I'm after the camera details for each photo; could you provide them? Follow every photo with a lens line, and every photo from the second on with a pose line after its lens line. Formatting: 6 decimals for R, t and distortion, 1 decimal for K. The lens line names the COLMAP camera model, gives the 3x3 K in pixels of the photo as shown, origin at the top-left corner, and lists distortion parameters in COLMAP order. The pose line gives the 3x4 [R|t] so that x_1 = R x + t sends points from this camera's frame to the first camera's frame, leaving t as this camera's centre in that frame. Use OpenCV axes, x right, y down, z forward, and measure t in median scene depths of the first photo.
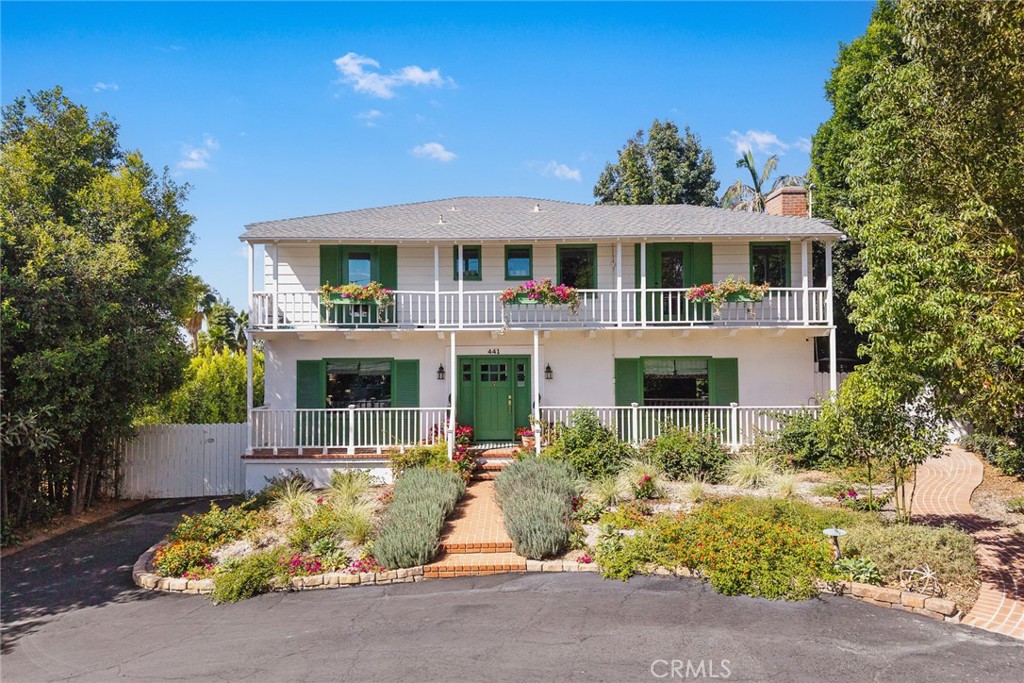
lens RADIAL K [[702.4, 0, 512.0], [0, 702.4, 341.5], [0, 0, 1]] dist [0.058736, -0.001282]
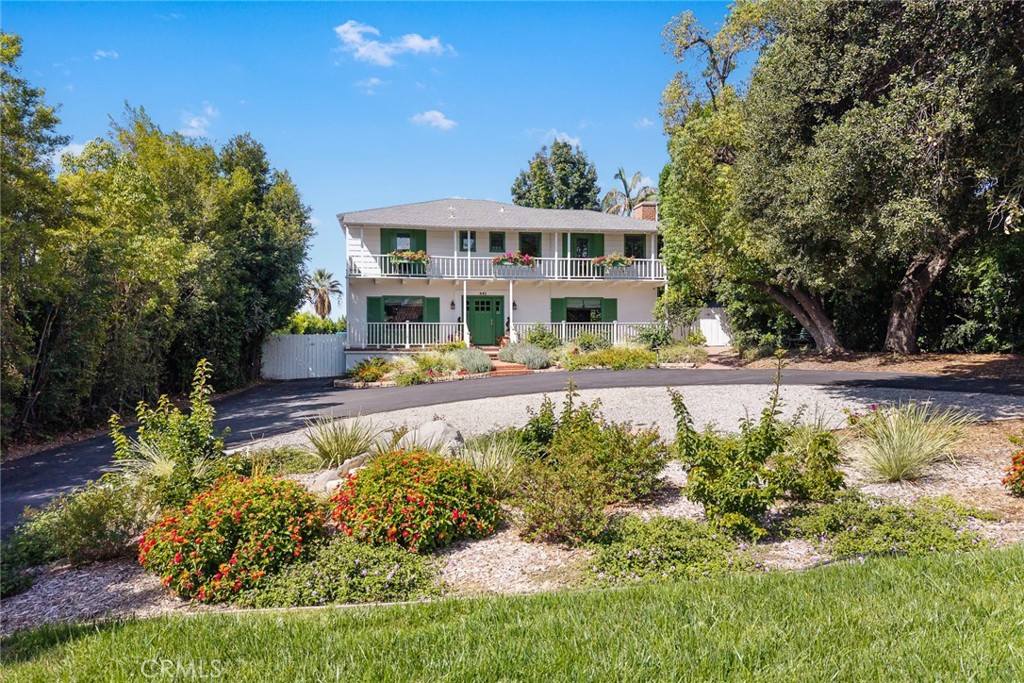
lens RADIAL K [[717.6, 0, 512.0], [0, 717.6, 341.5], [0, 0, 1]] dist [0.226608, -0.000241]
pose [[0.983405, 0.001408, 0.181417, -0.279243], [-0.004726, 0.999829, 0.017860, 0.101856], [-0.181361, -0.018421, 0.983244, -0.766950]]
